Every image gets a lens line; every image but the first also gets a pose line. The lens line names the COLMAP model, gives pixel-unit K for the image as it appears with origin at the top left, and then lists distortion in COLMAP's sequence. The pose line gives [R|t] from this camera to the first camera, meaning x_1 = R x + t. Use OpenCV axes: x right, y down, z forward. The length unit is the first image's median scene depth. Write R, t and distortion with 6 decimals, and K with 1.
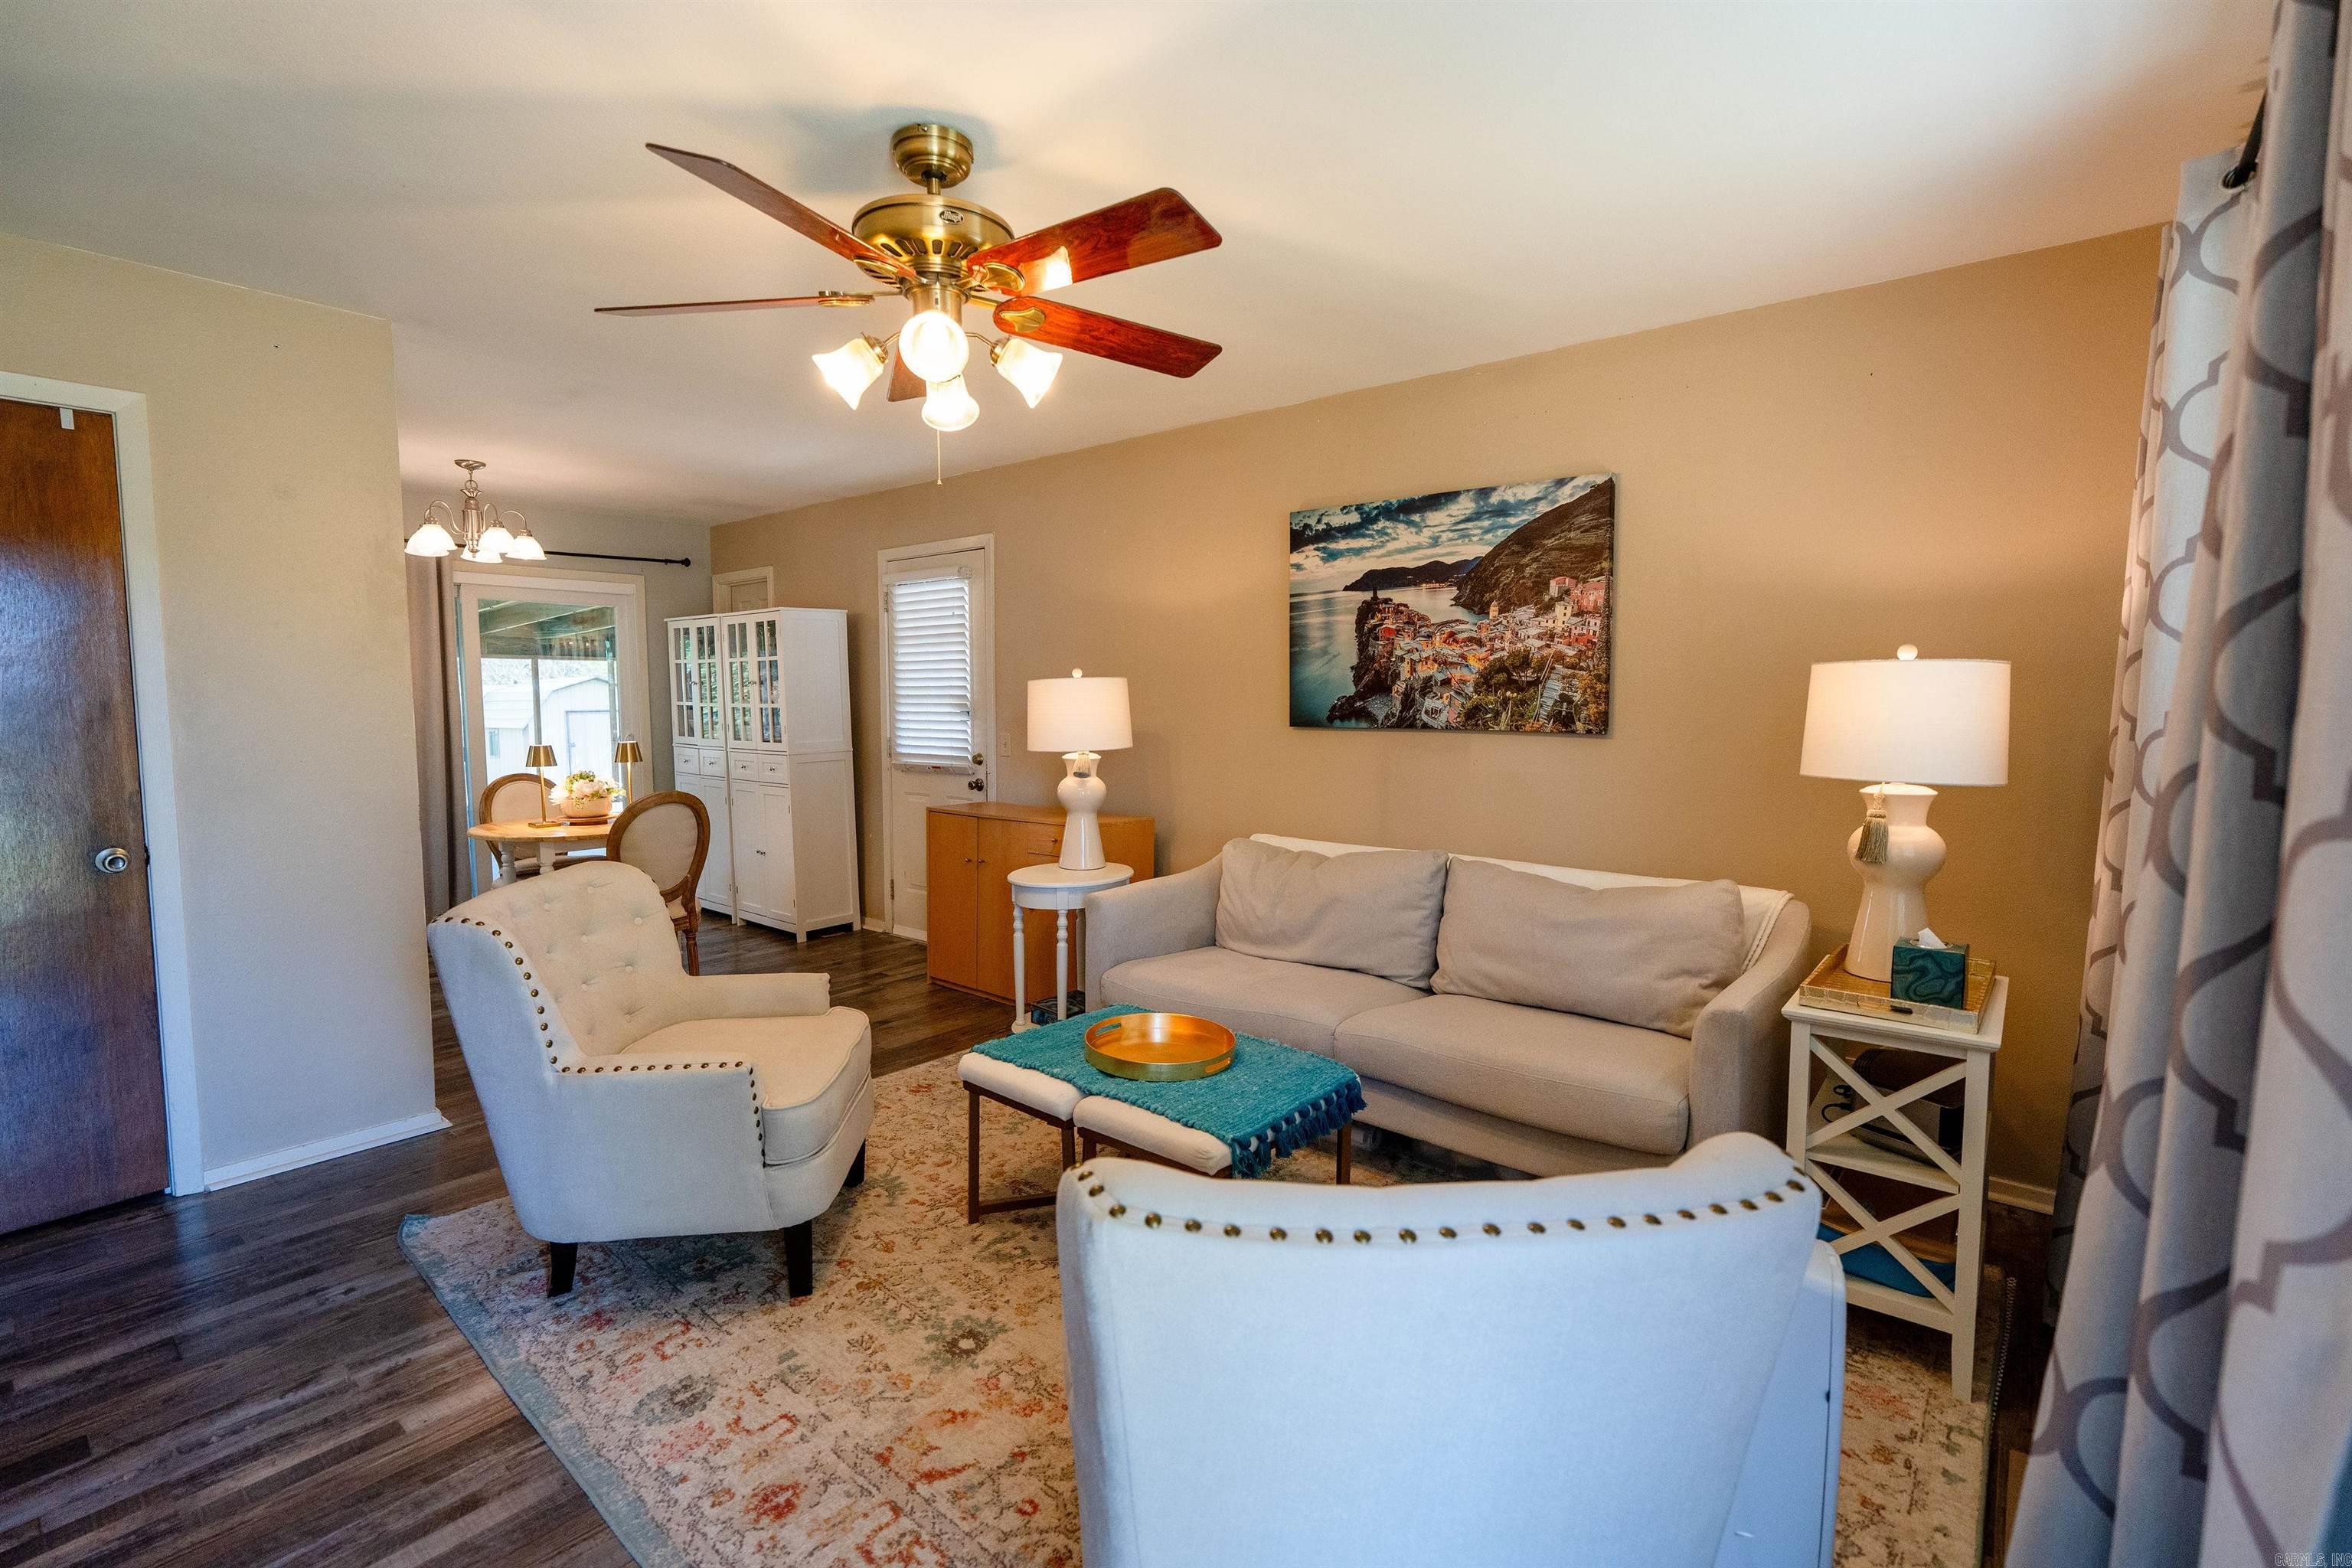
lens RADIAL K [[1047.2, 0, 1184.4], [0, 1047.2, 780.7], [0, 0, 1]] dist [-0.009919, 0.000929]
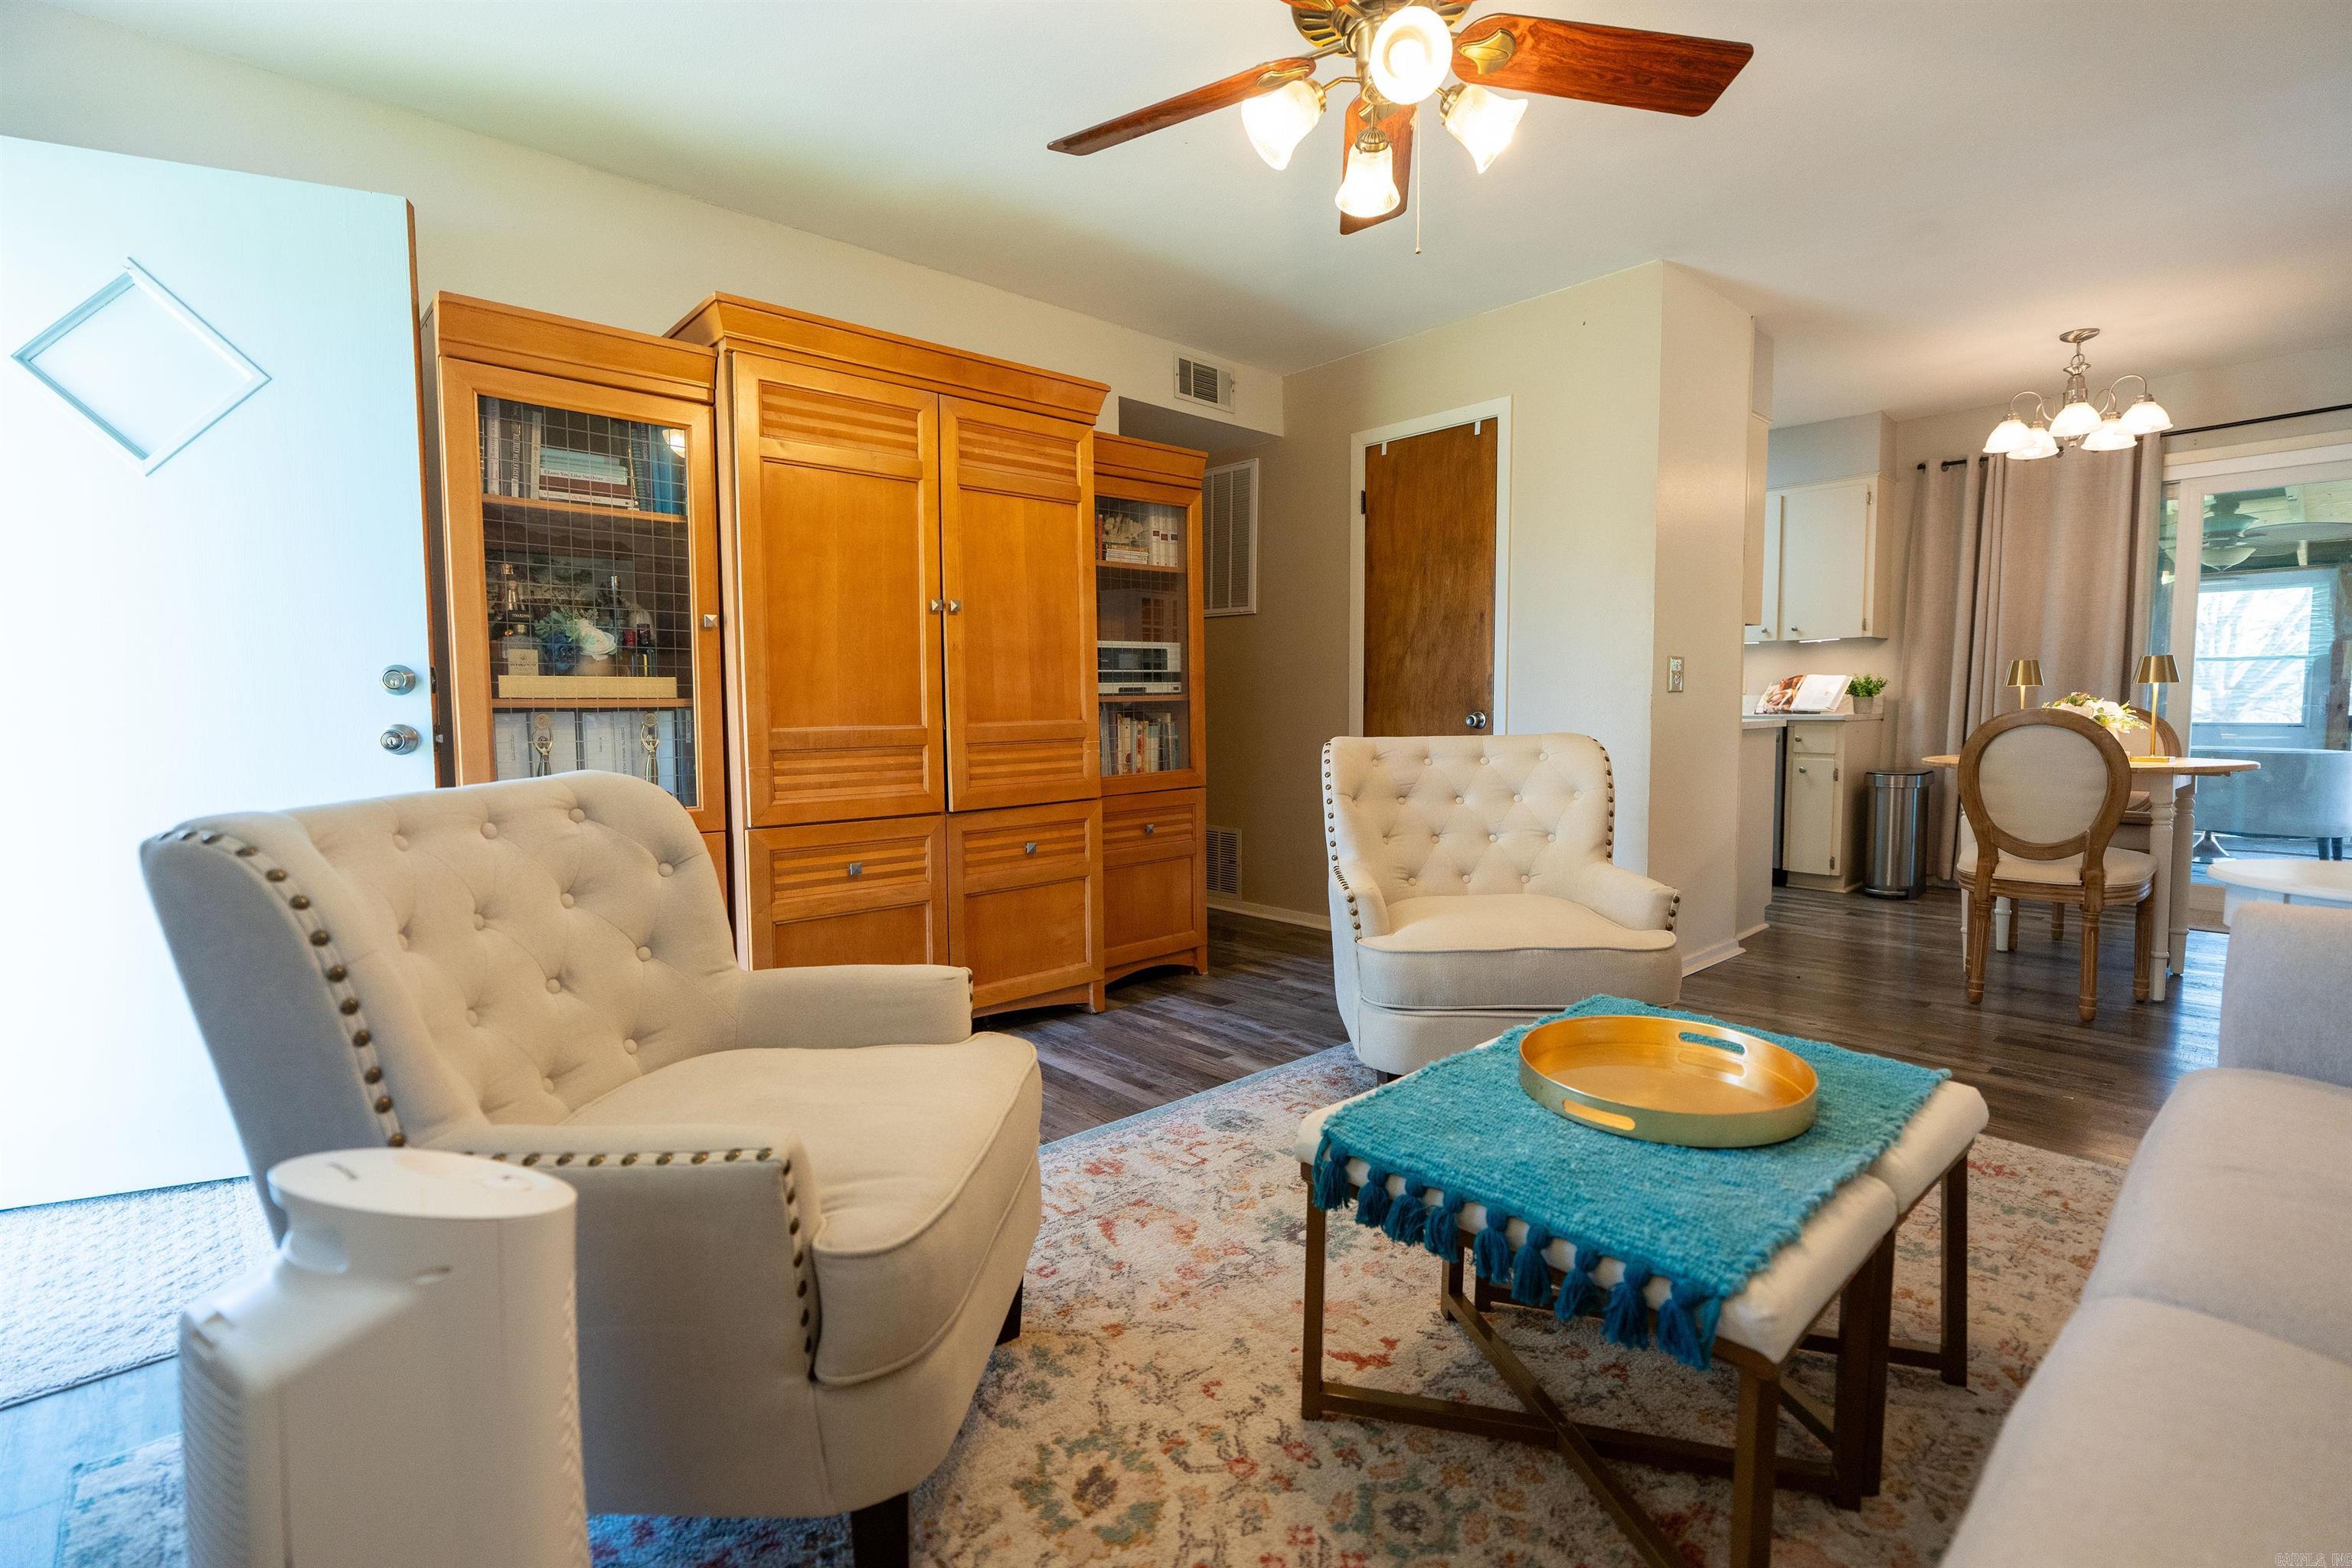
lens RADIAL K [[1059.0, 0, 1175.3], [0, 1059.0, 779.1], [0, 0, 1]] dist [-0.009186, 0.003172]
pose [[-0.145398, 0.071321, -0.986799, 0.385625], [-0.070257, 0.994136, 0.082203, 0.047273], [0.986875, 0.081282, -0.139535, 0.560147]]
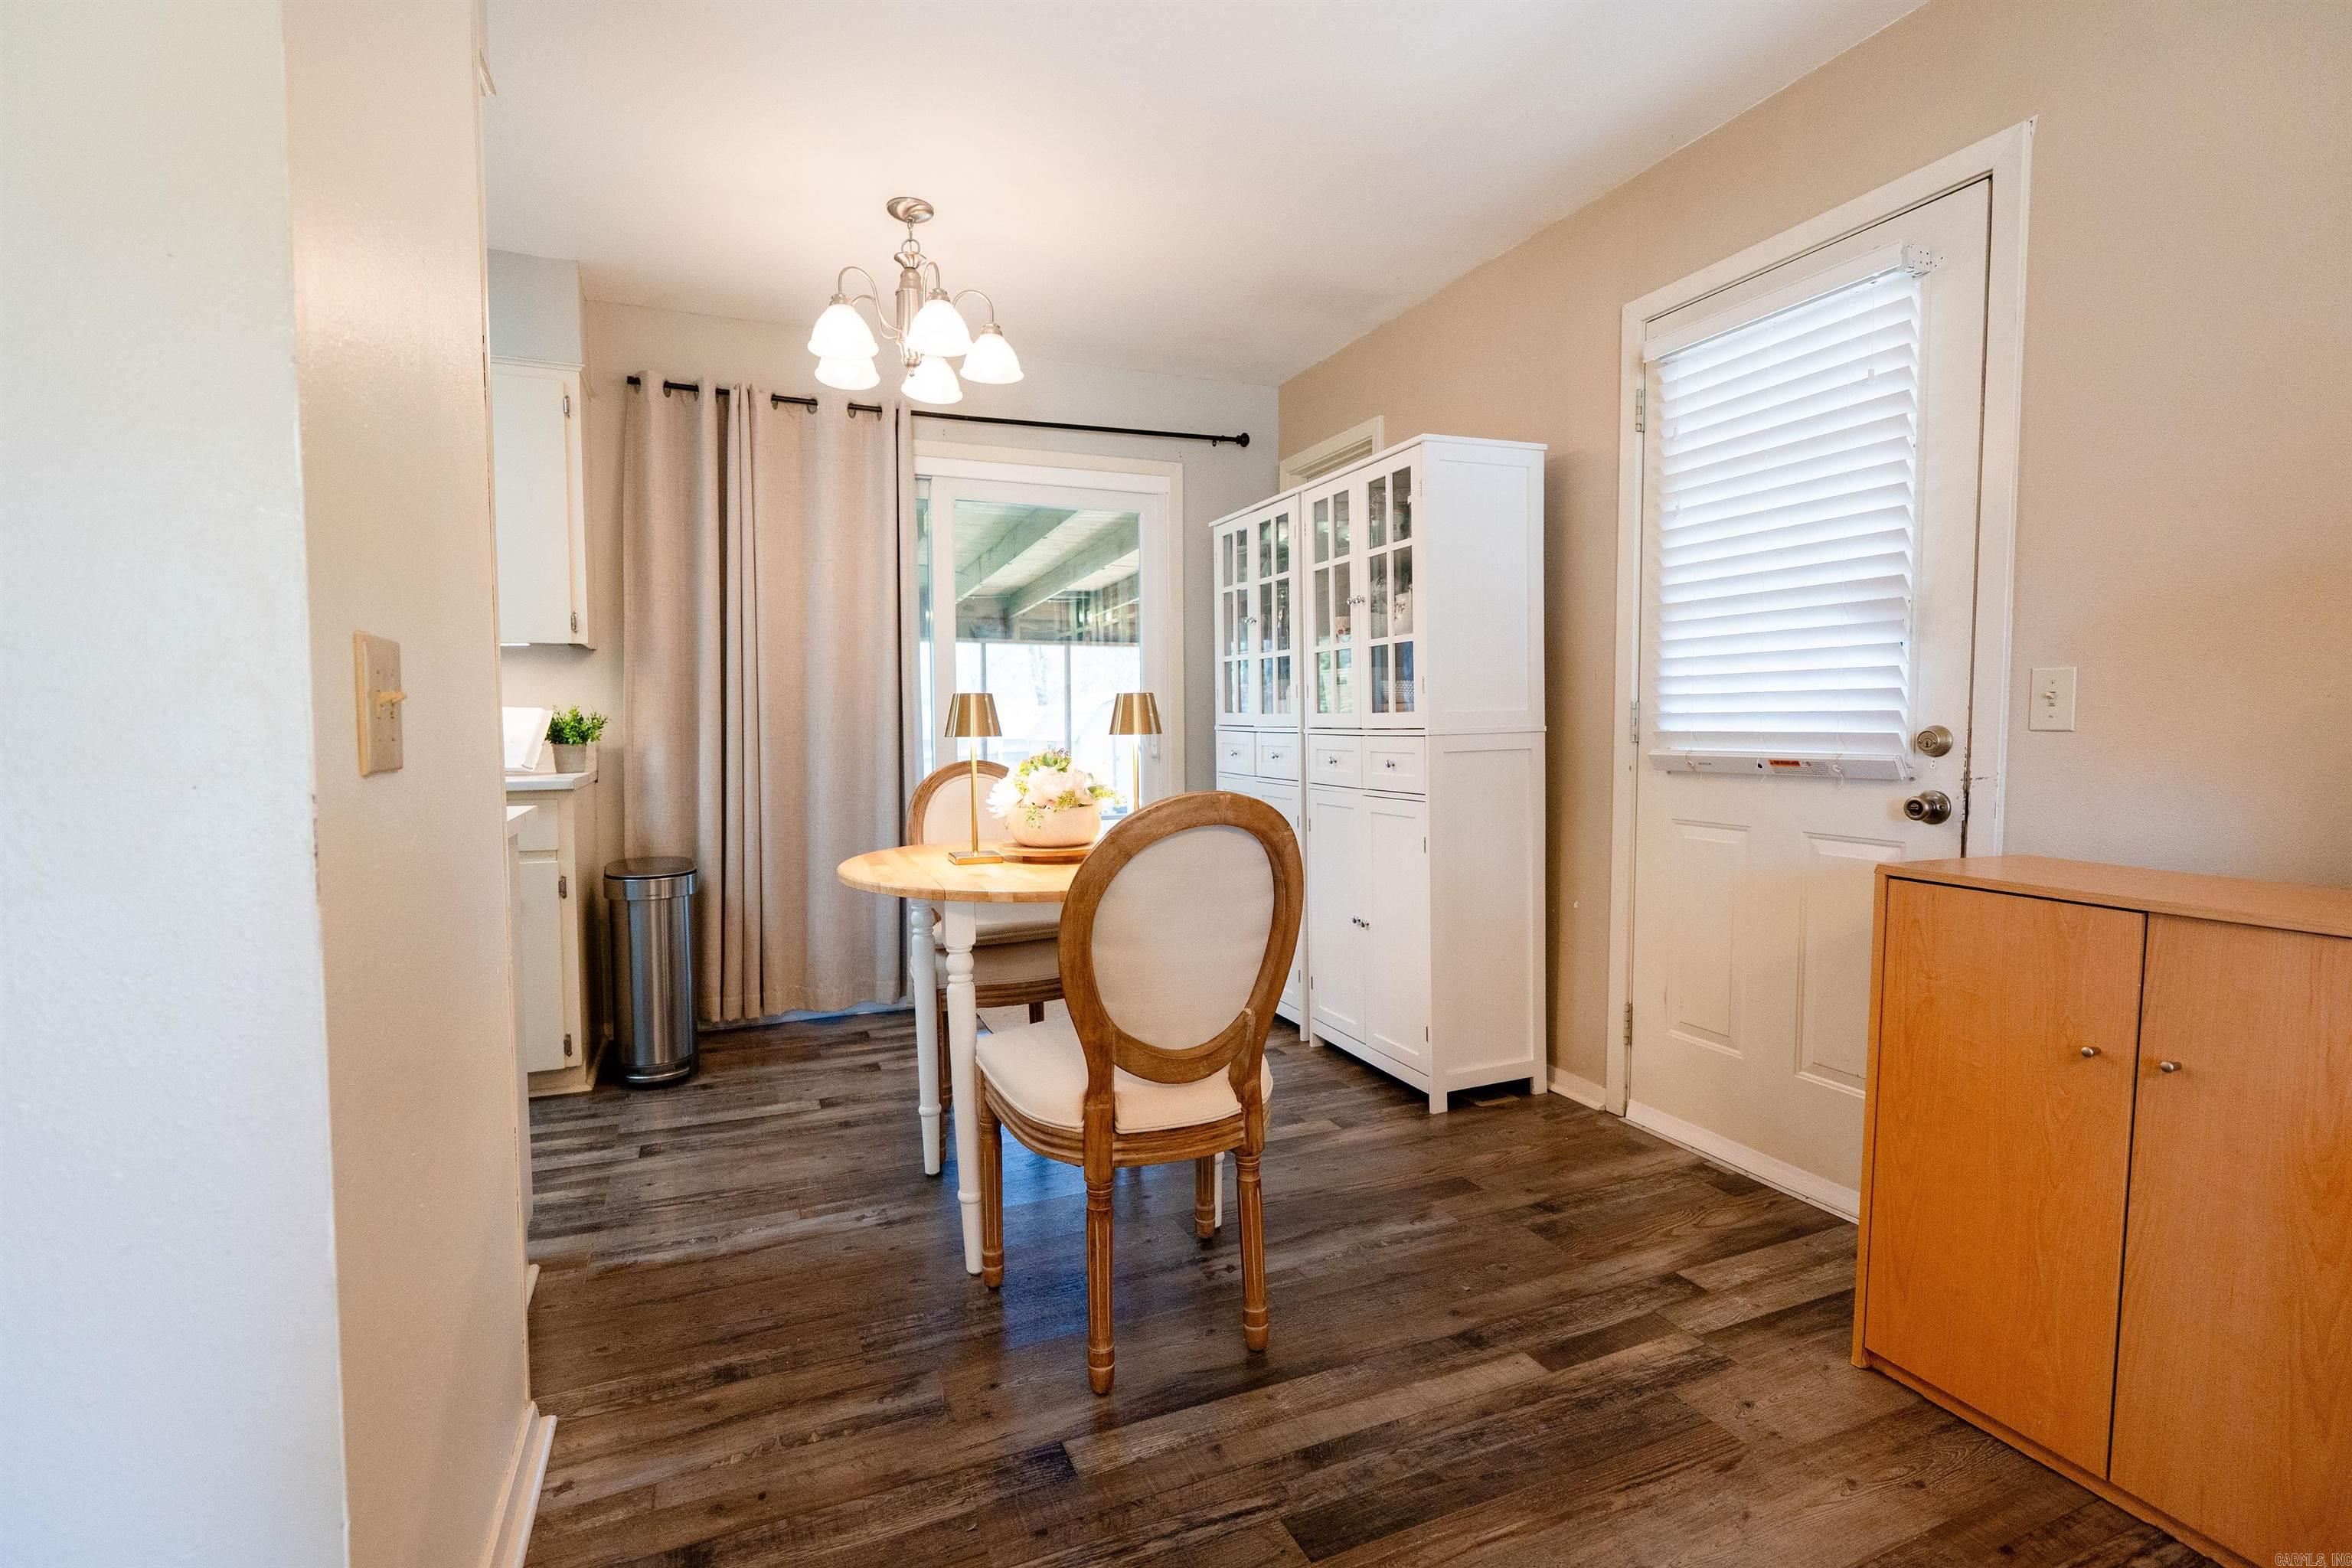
lens RADIAL K [[1091.7, 0, 1176.0], [0, 1091.7, 784.0], [0, 0, 1]] dist [-0.010728, 0.000437]
pose [[0.884316, 0.023000, -0.466323, -0.363701], [-0.033180, 0.999356, -0.013631, 0.014386], [0.465709, 0.027526, 0.884510, 0.731089]]
